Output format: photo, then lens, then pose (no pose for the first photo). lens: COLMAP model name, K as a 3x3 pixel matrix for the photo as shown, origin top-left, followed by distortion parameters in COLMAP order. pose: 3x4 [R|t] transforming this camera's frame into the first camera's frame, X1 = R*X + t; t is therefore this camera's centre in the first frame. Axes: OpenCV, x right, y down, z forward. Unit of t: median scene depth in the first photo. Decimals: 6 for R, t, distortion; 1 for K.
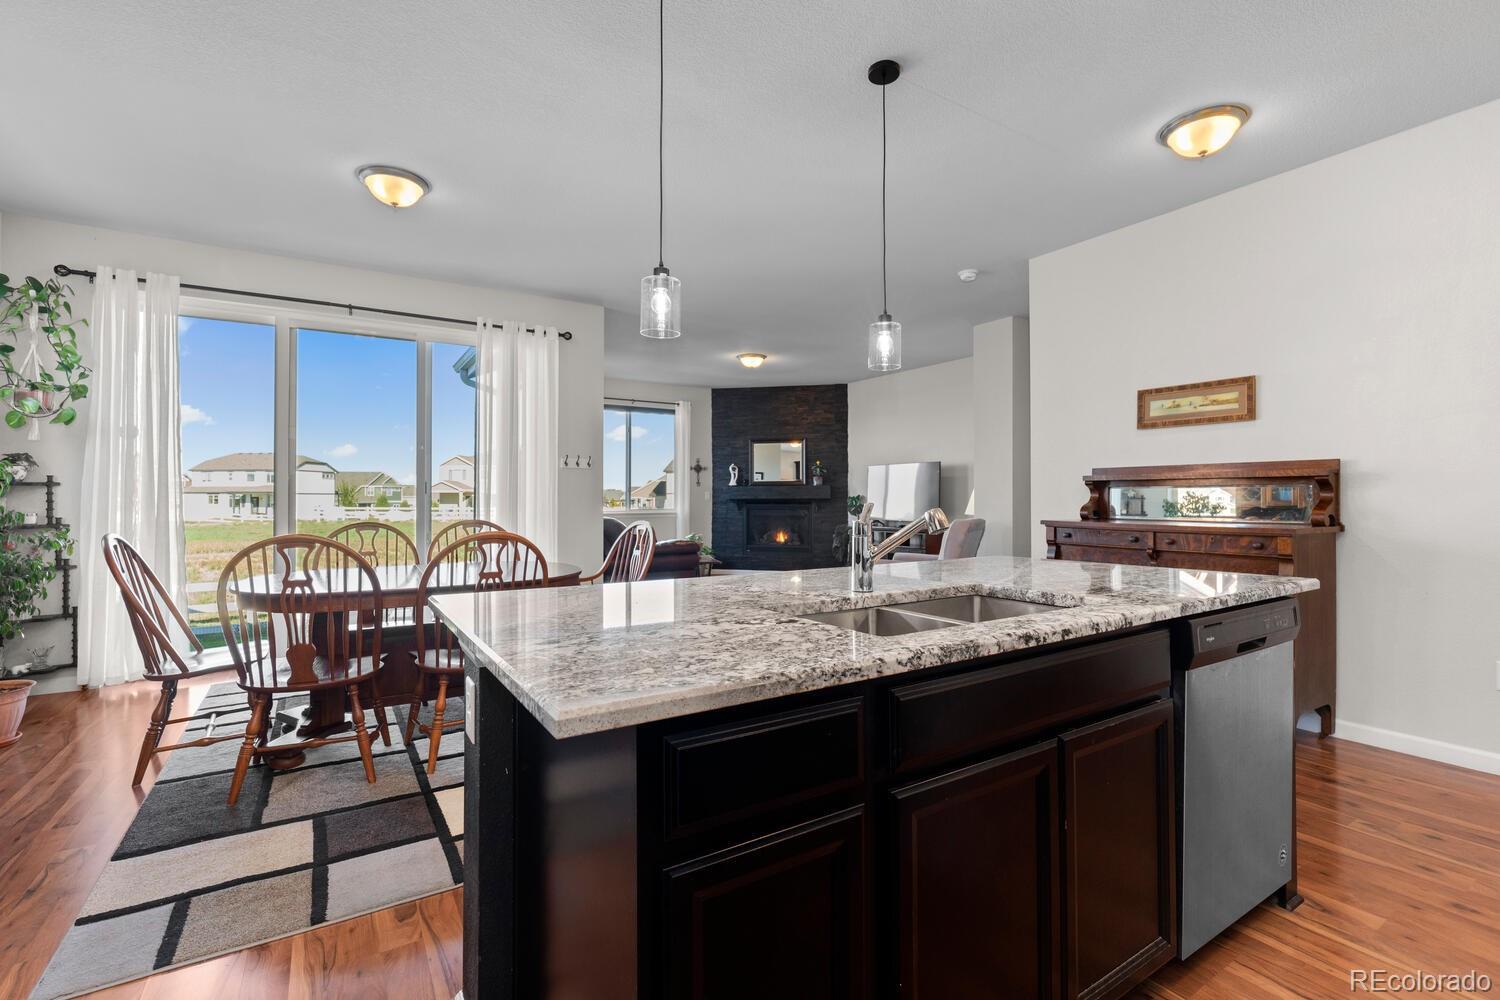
lens RADIAL K [[666.8, 0, 749.5], [0, 666.8, 492.7], [0, 0, 1]] dist [-0.002589, 0.000052]
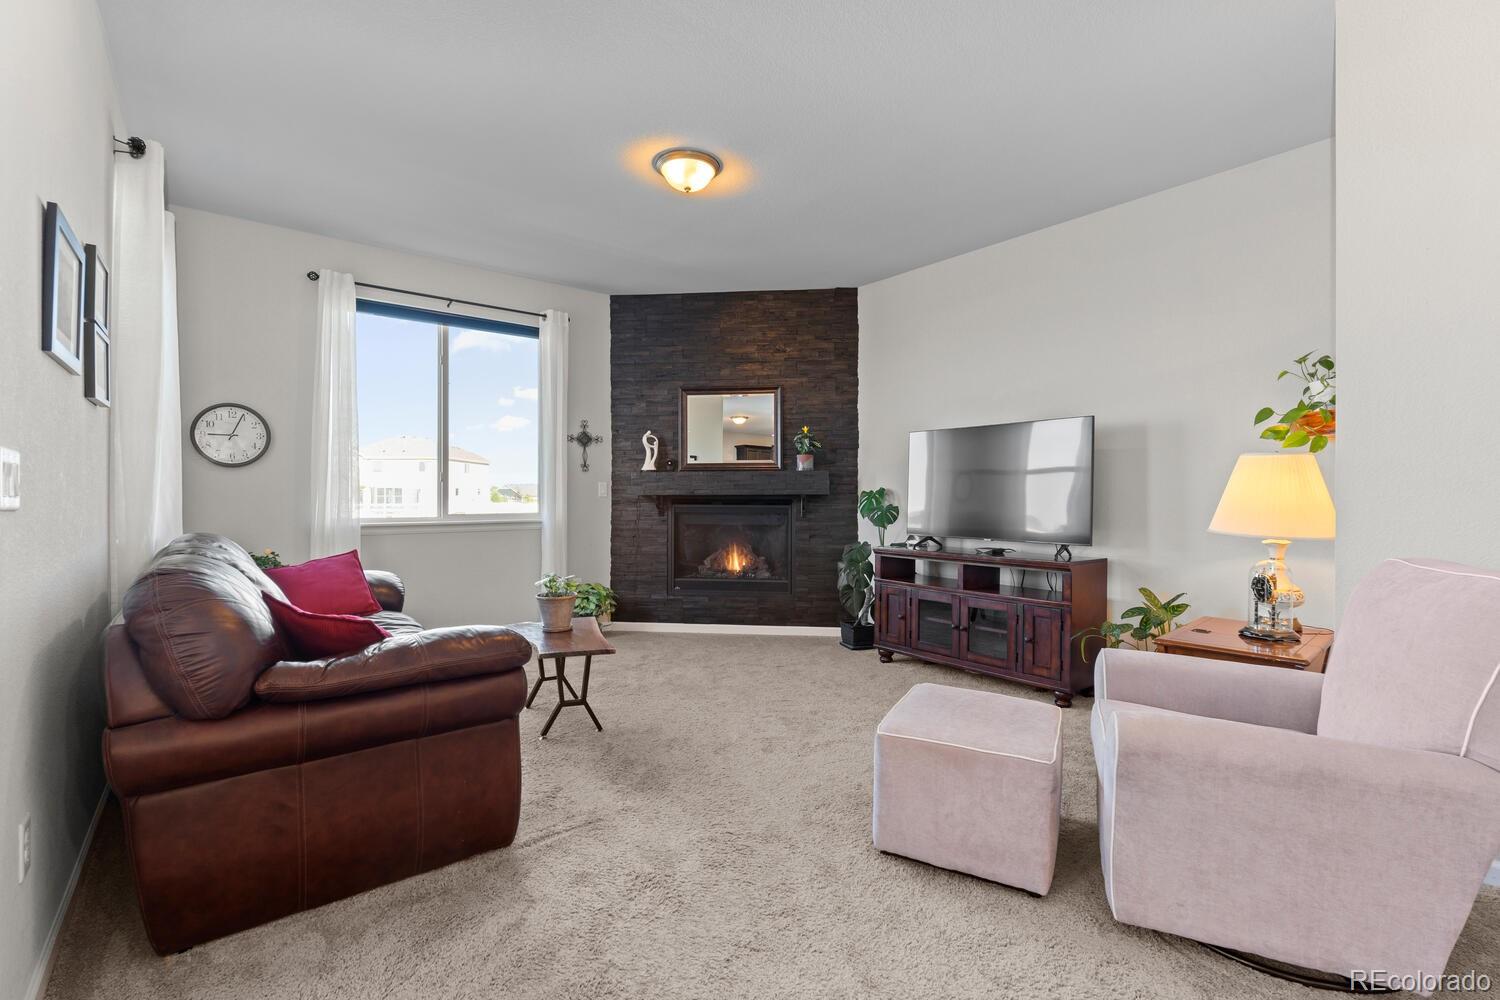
lens RADIAL K [[666.8, 0, 749.5], [0, 666.8, 492.7], [0, 0, 1]] dist [-0.002589, 0.000052]
pose [[0.993773, 0.001134, 0.111422, -0.003894], [-0.001864, 0.999977, 0.006447, 0.003794], [-0.111412, -0.006614, 0.993752, 0.453734]]
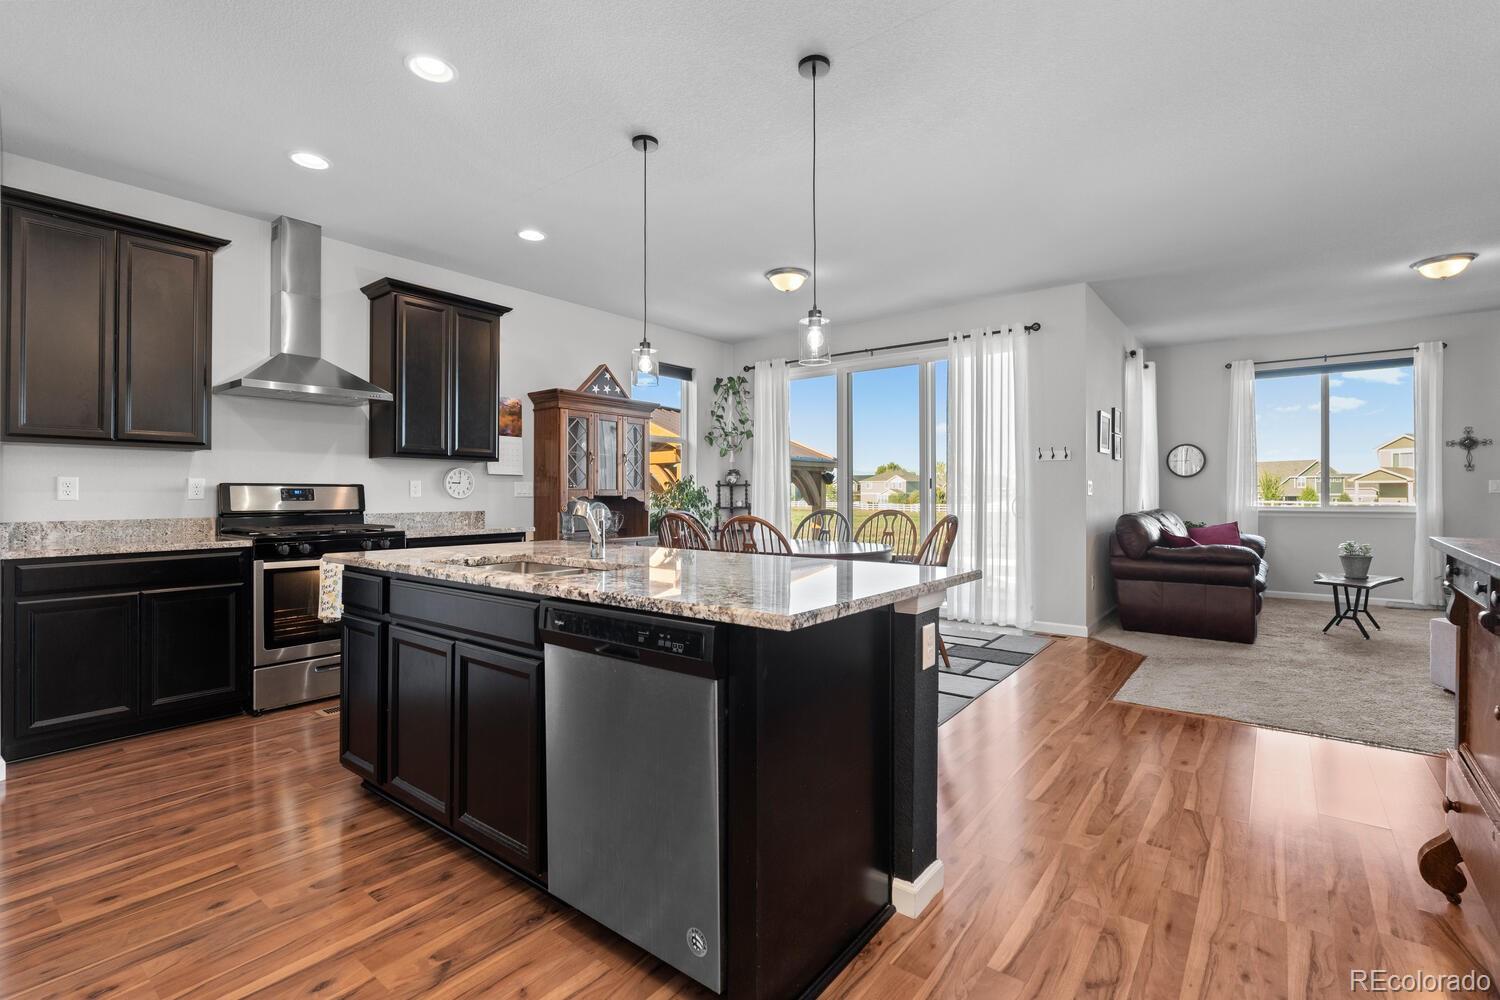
lens RADIAL K [[680.7, 0, 754.4], [0, 680.7, 493.0], [0, 0, 1]] dist [-0.003146, -0.000590]
pose [[0.344970, -0.000317, -0.938614, 0.297565], [0.011416, 0.999927, 0.003858, 0.000841], [0.938544, -0.012046, 0.344949, 0.147336]]
